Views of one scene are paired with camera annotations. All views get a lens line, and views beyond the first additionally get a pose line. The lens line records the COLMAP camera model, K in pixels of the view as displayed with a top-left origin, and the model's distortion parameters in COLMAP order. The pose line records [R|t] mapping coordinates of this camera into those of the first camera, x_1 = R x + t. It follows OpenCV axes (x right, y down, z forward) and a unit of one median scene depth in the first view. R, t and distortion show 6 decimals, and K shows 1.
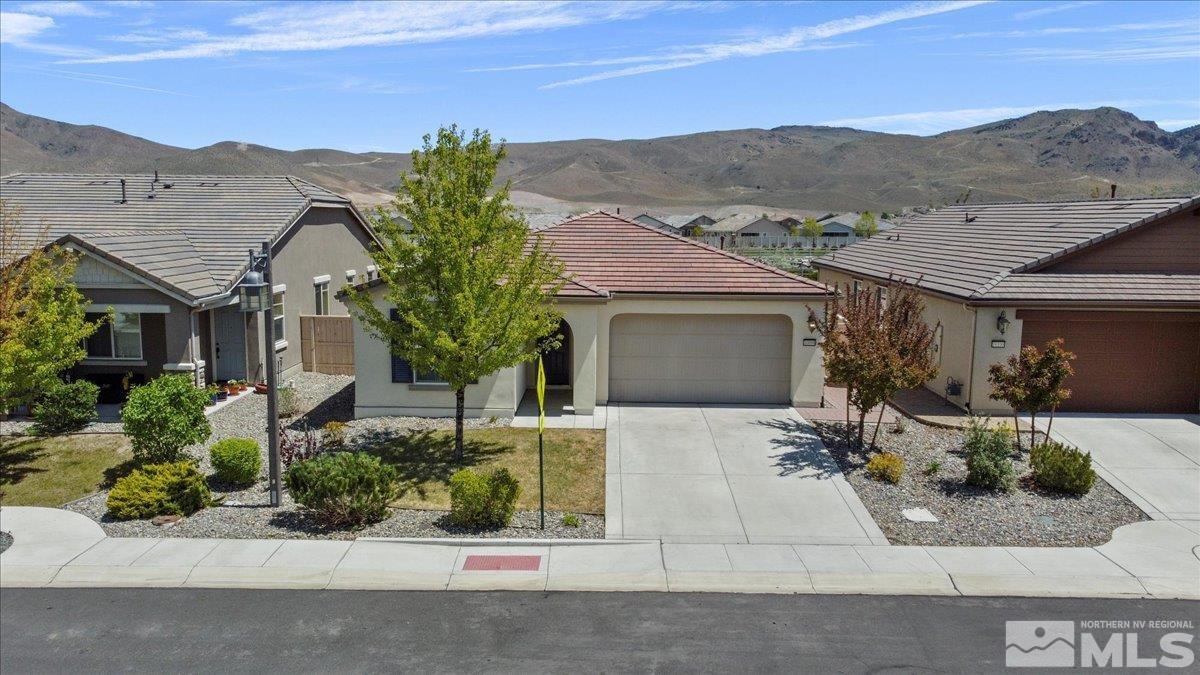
lens RADIAL K [[903.9, 0, 599.2], [0, 903.9, 350.5], [0, 0, 1]] dist [0.003414, -0.007586]
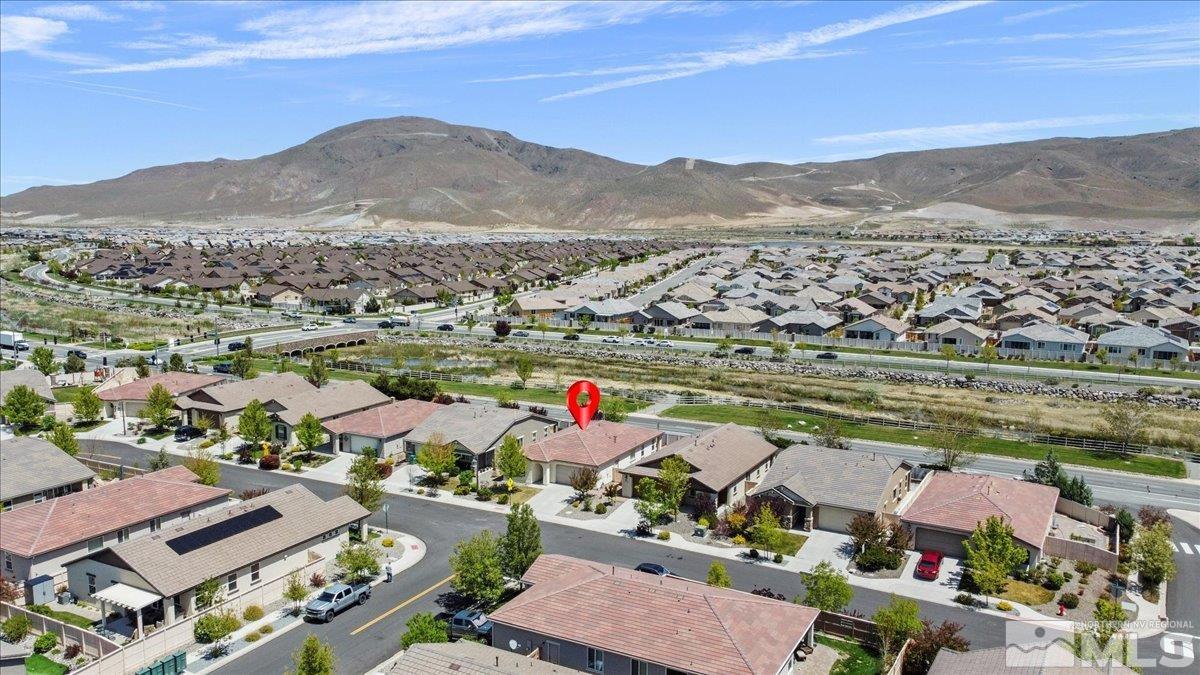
lens RADIAL K [[903.9, 0, 599.2], [0, 903.9, 350.5], [0, 0, 1]] dist [0.003414, -0.007586]
pose [[0.889904, 0.062843, -0.451797, 2.340980], [-0.064336, 0.997855, 0.012075, -0.711729], [0.451587, 0.018321, 0.892039, -3.120099]]
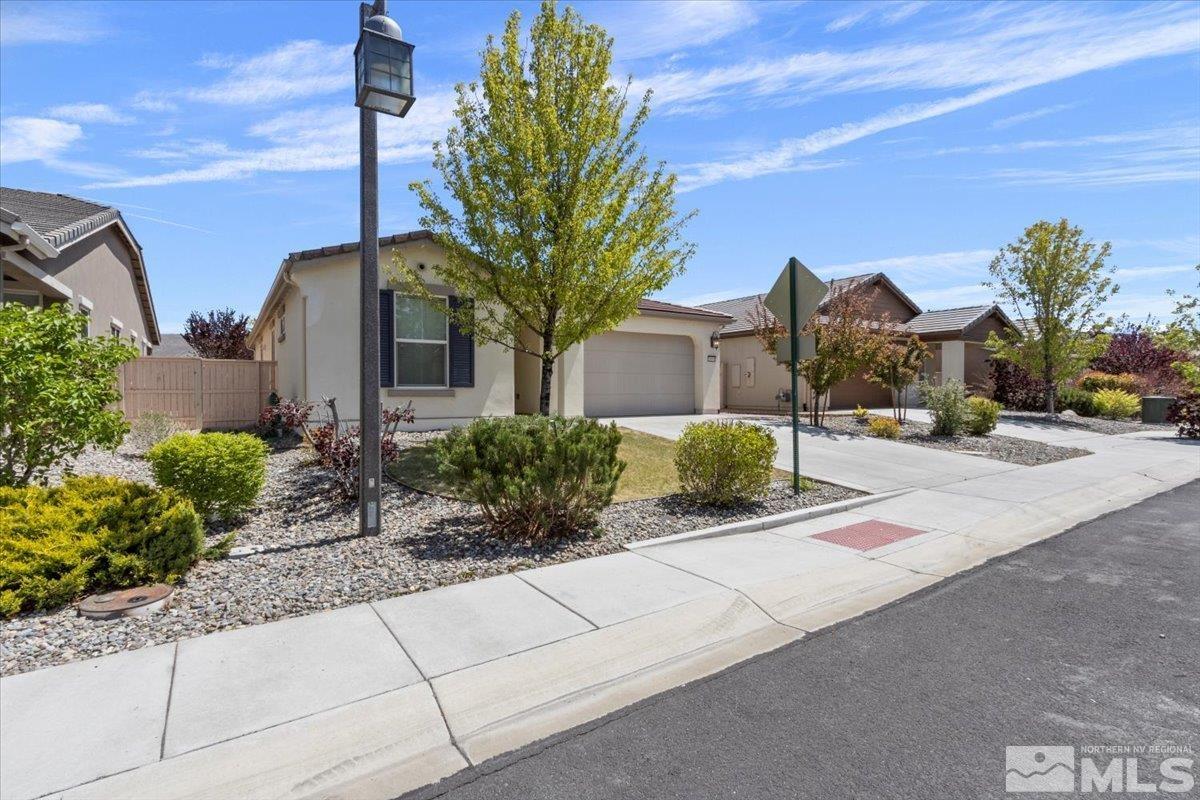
lens RADIAL K [[551.8, 0, 597.3], [0, 551.8, 396.0], [0, 0, 1]] dist [0.004545, -0.000709]
pose [[0.823165, -0.016201, 0.567572, -0.326905], [0.089421, 0.990818, -0.101408, 0.106090], [-0.560717, 0.134228, 0.817055, 0.512302]]
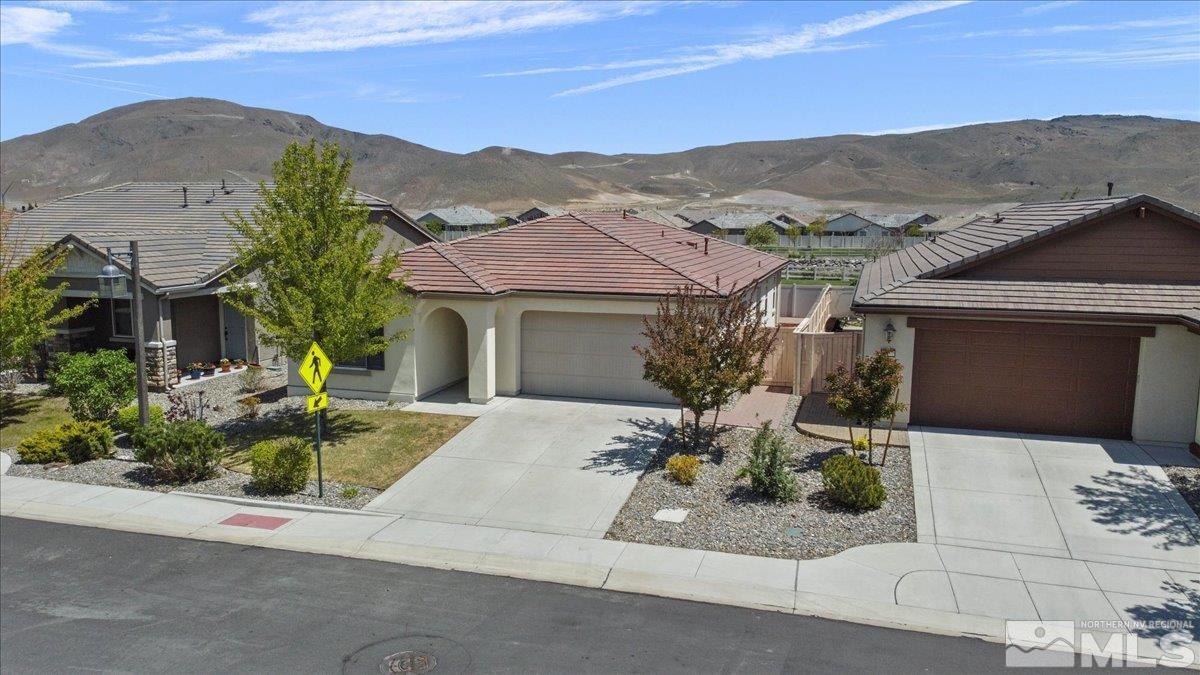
lens RADIAL K [[907.9, 0, 600.0], [0, 907.9, 337.5], [0, 0, 1]] dist [0.002180, -0.006889]
pose [[0.963629, 0.034107, -0.265059, 0.408035], [-0.037739, 0.999250, -0.008622, -0.003405], [0.264566, 0.018312, 0.964194, -0.000840]]
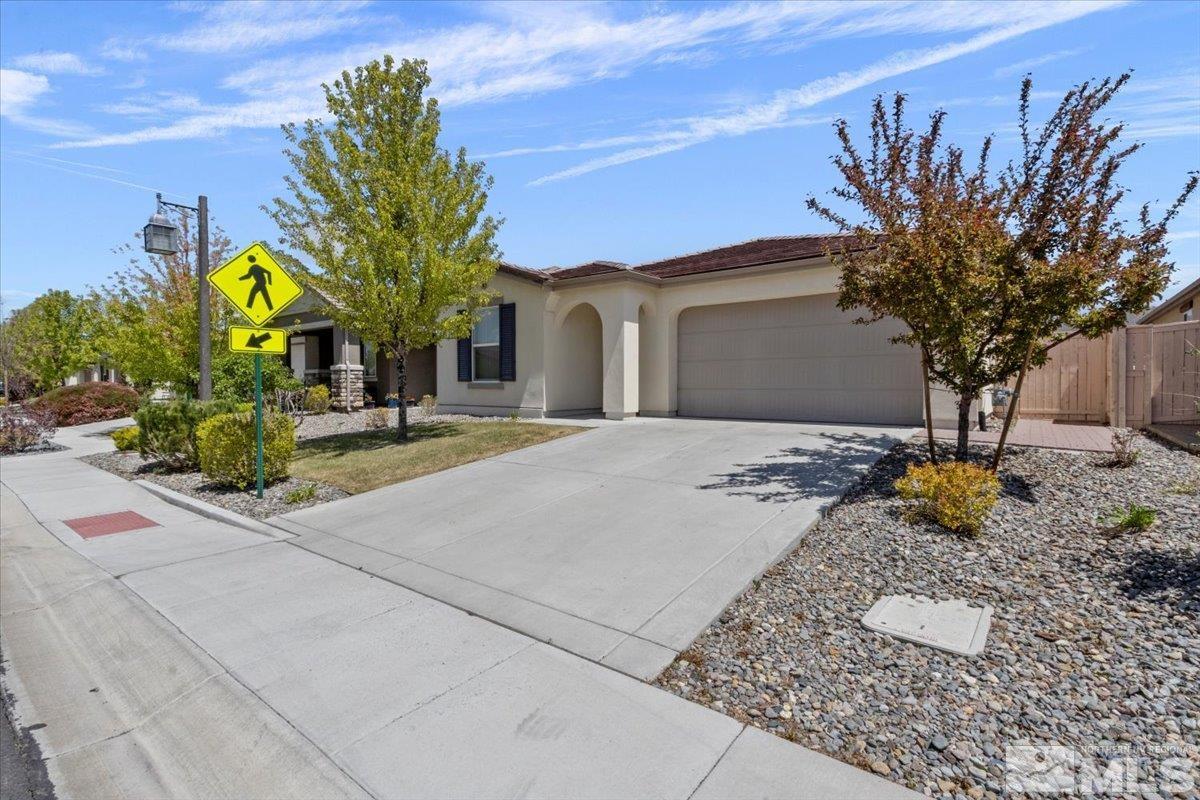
lens RADIAL K [[556.2, 0, 592.7], [0, 556.2, 393.8], [0, 0, 1]] dist [0.002581, -0.001514]
pose [[0.788762, 0.000367, -0.614698, 0.287262], [-0.079829, 0.991592, -0.101843, 0.102058], [0.609493, 0.129401, 0.782160, 0.587194]]
